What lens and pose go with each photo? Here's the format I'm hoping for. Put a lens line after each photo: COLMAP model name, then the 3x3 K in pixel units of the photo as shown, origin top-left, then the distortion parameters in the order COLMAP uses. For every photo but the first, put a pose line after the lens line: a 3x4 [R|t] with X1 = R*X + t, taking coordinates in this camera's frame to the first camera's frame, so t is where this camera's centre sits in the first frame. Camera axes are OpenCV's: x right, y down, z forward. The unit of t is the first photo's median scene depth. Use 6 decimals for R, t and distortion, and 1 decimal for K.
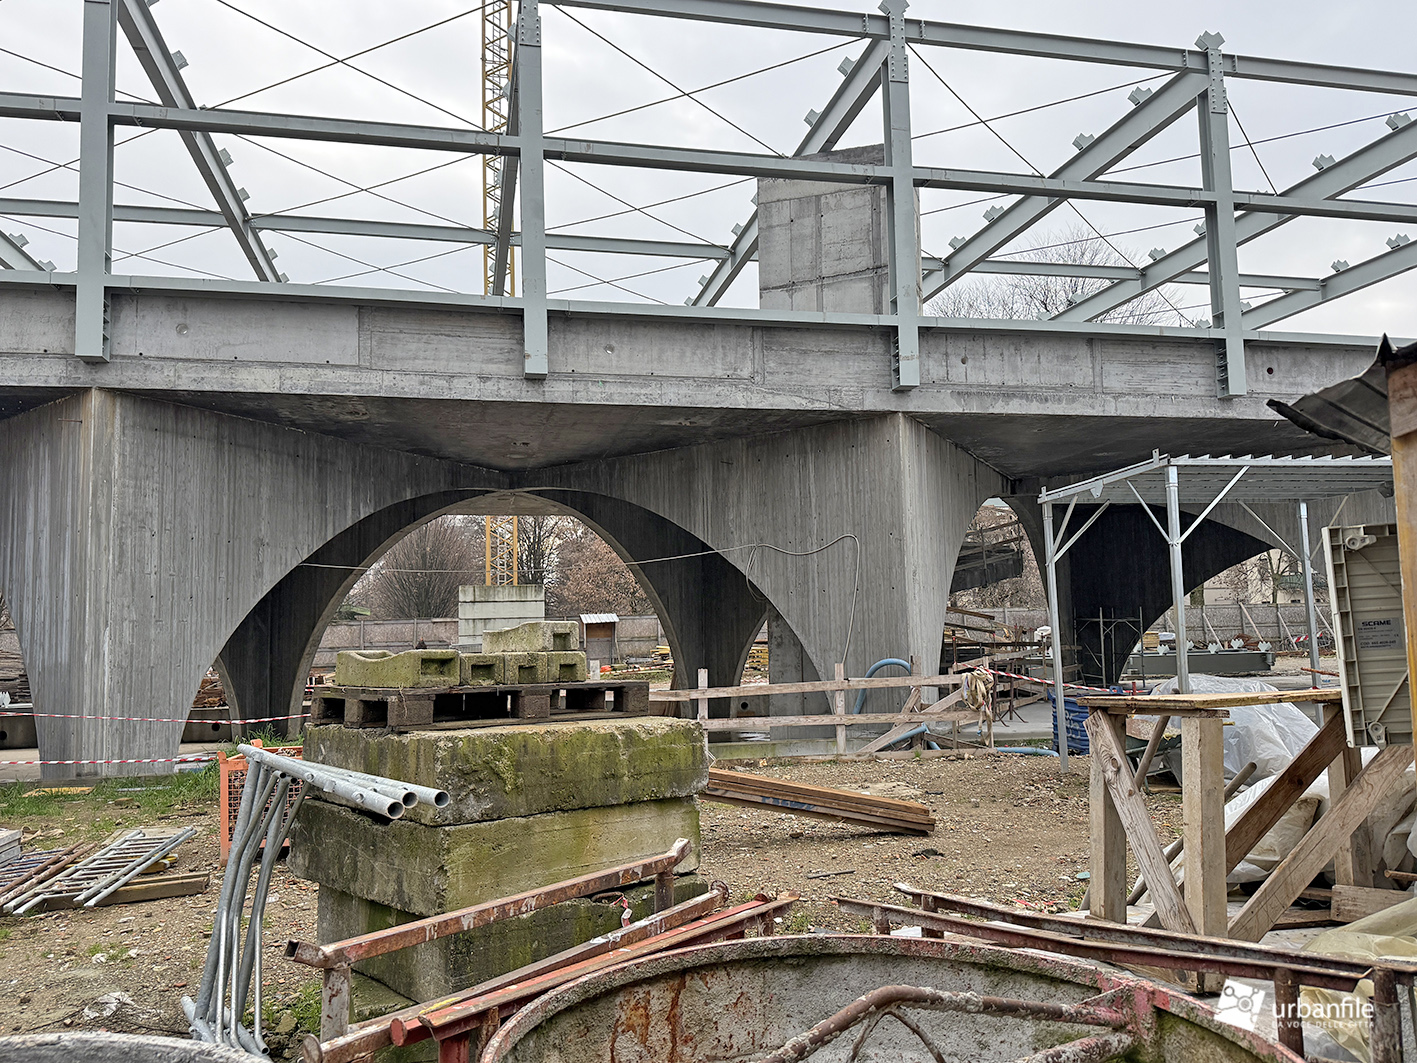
lens RADIAL K [[1084.4, 0, 701.8], [0, 1084.4, 538.9], [0, 0, 1]] dist [0.150034, -0.267658]
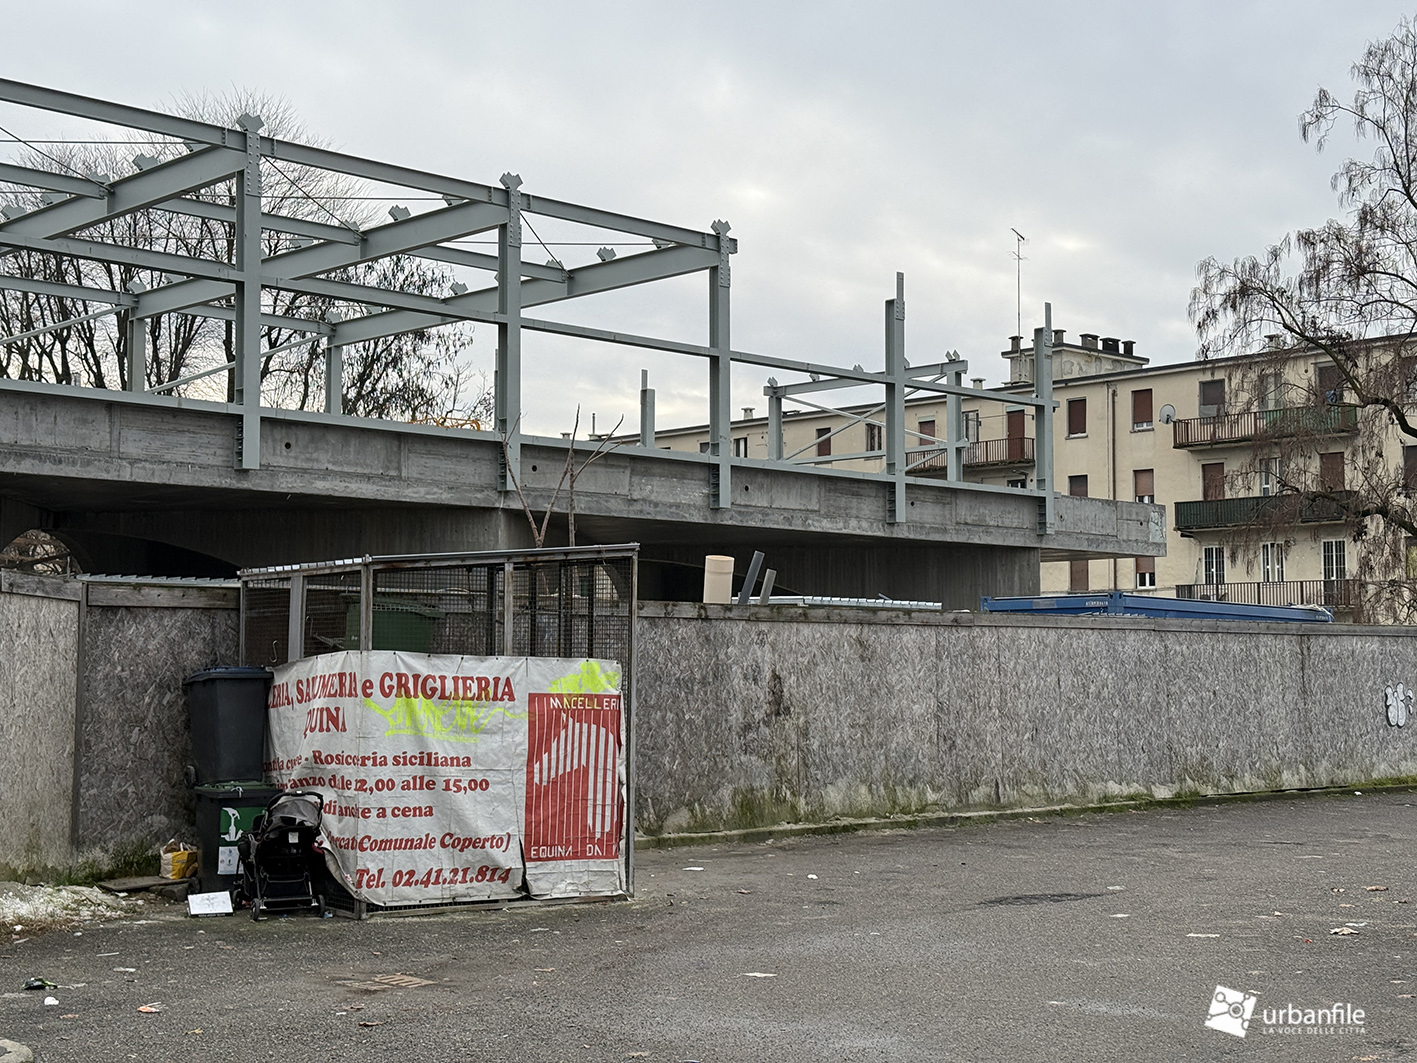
lens RADIAL K [[1961.4, 0, 698.5], [0, 1961.4, 528.3], [0, 0, 1]] dist [0.189823, -0.374261]
pose [[0.862854, 0.060079, 0.501870, -0.102808], [-0.065824, 0.997811, -0.006279, -0.100349], [-0.501149, -0.027618, 0.864920, -0.950865]]
